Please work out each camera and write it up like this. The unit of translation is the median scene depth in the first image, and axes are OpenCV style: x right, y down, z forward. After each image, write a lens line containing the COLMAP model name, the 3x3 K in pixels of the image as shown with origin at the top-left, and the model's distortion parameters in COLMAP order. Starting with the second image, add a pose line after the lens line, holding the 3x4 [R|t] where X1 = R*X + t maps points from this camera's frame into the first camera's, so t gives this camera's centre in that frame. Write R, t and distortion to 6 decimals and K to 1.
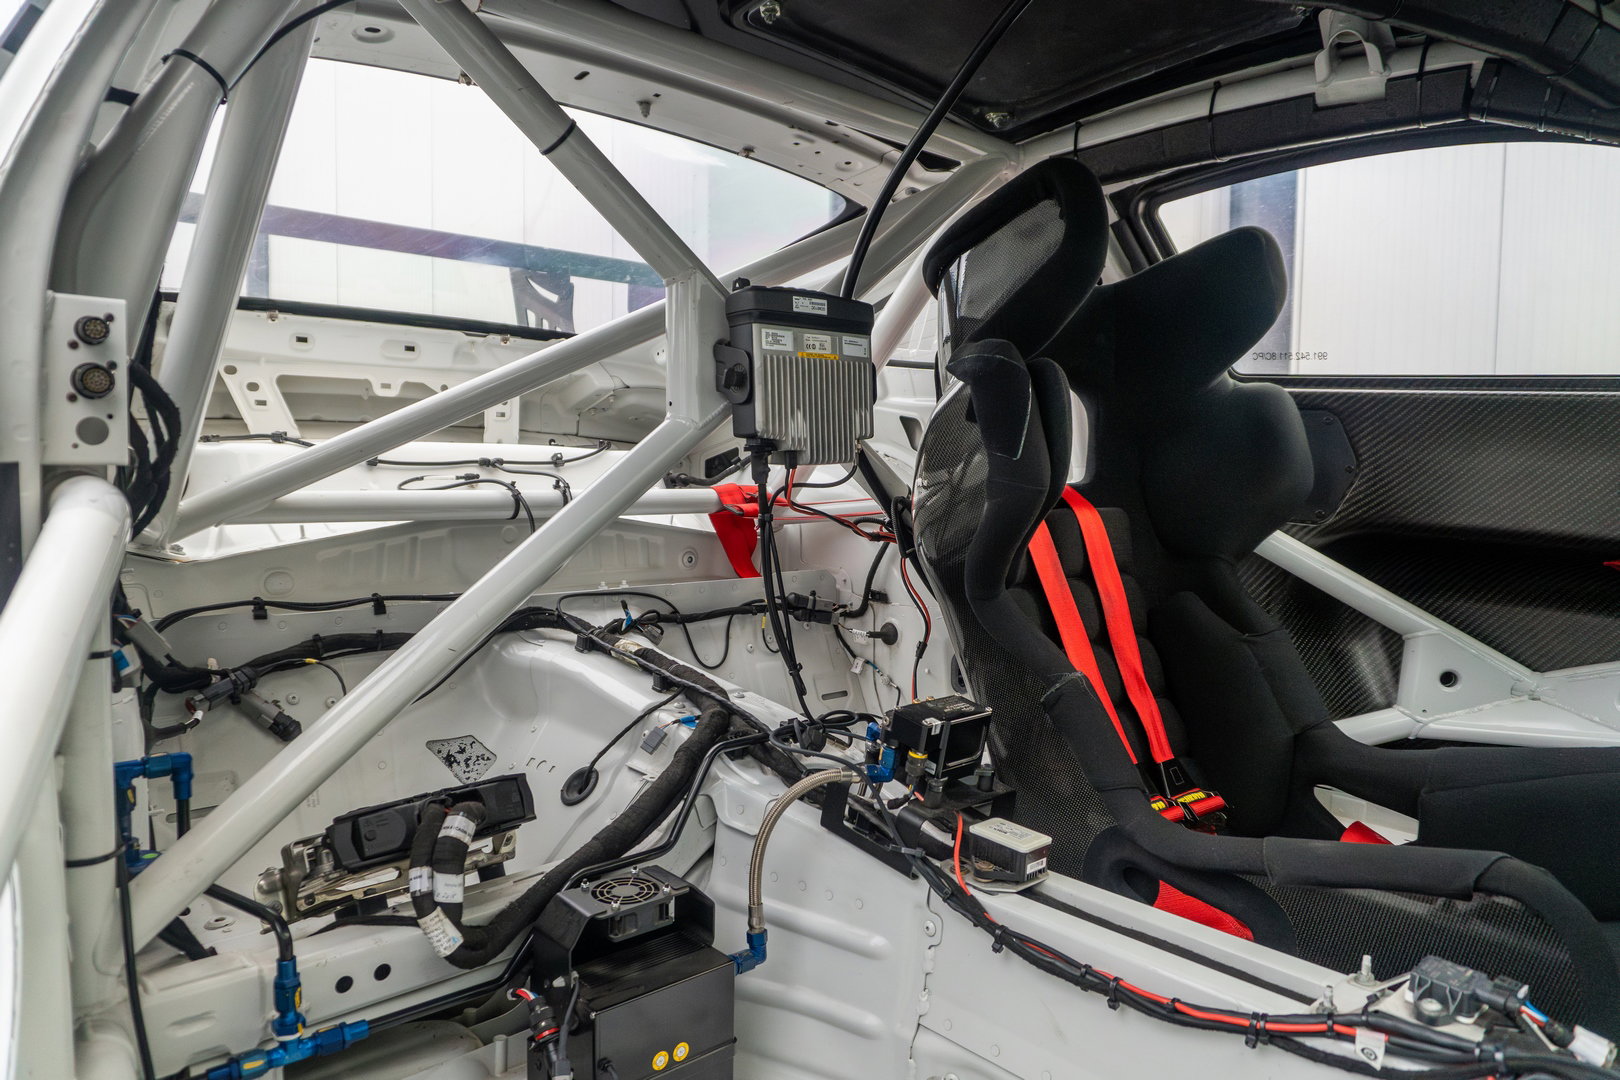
lens RADIAL K [[1089.5, 0, 810.0], [0, 1089.5, 540.0], [0, 0, 1]] dist [-0.012760, -0.000860]
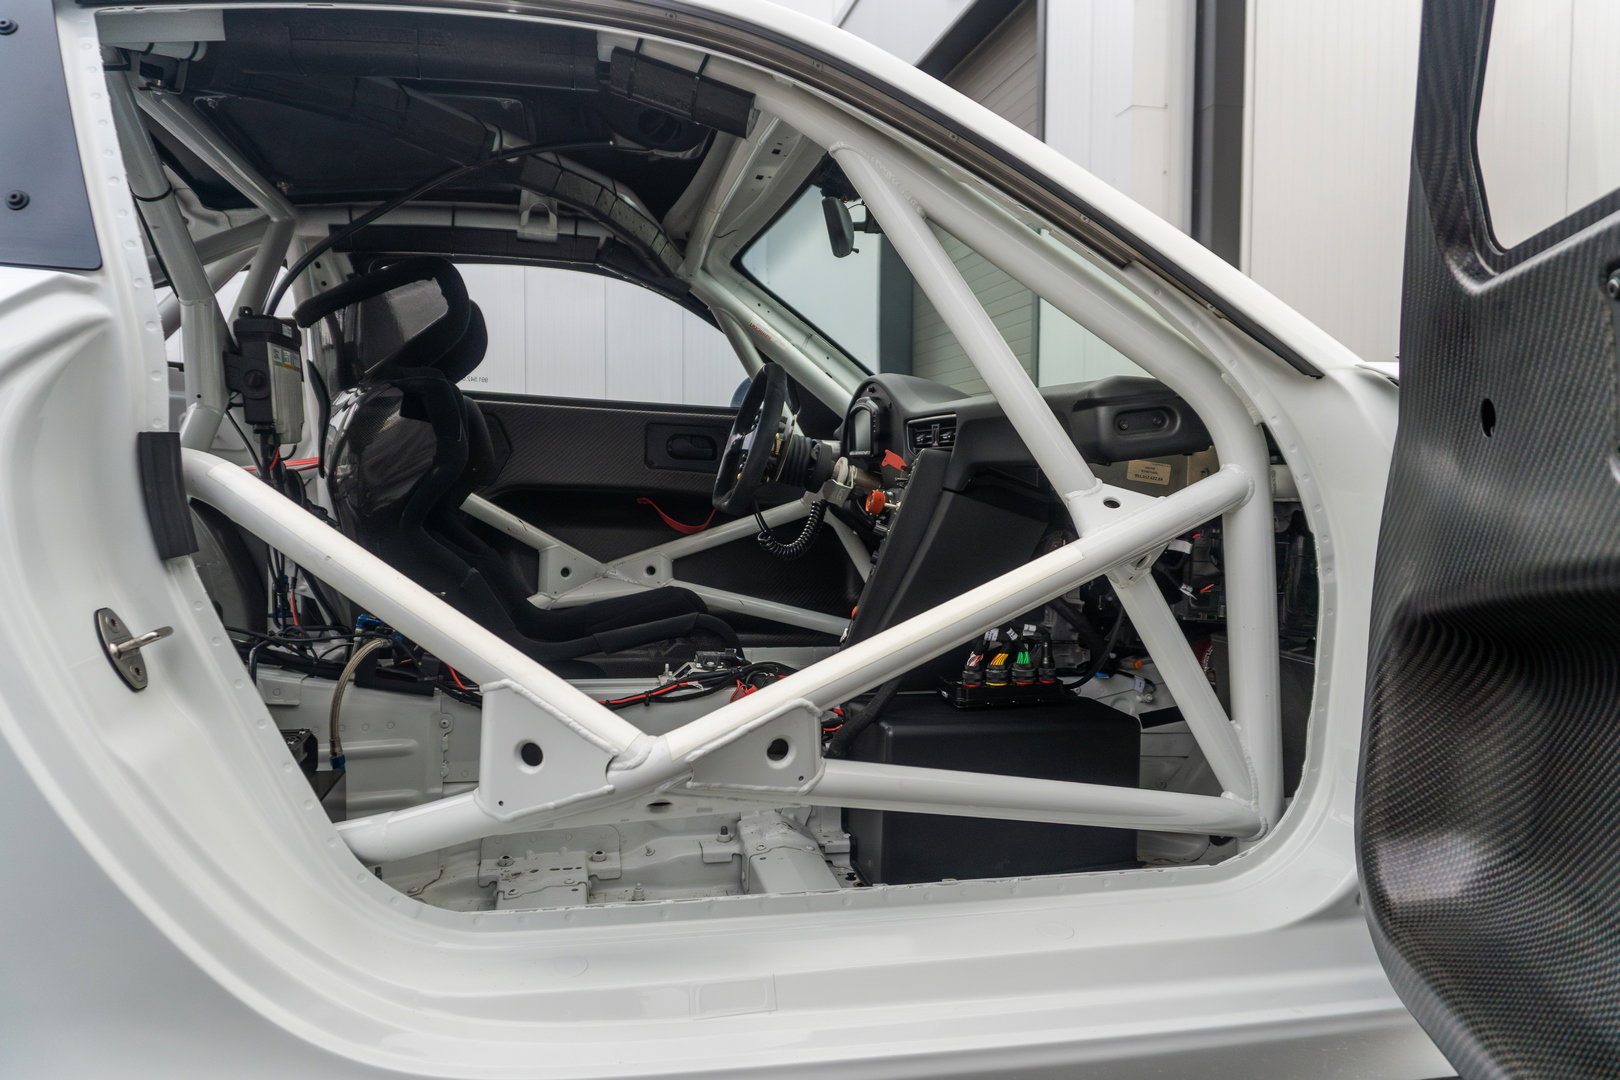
lens RADIAL K [[1089.5, 0, 810.0], [0, 1089.5, 540.0], [0, 0, 1]] dist [-0.012760, -0.000860]
pose [[0.518923, -0.063614, 0.852451, -0.727074], [0.059243, 0.997506, 0.038374, 0.035270], [-0.852766, 0.030589, 0.521397, -0.255401]]
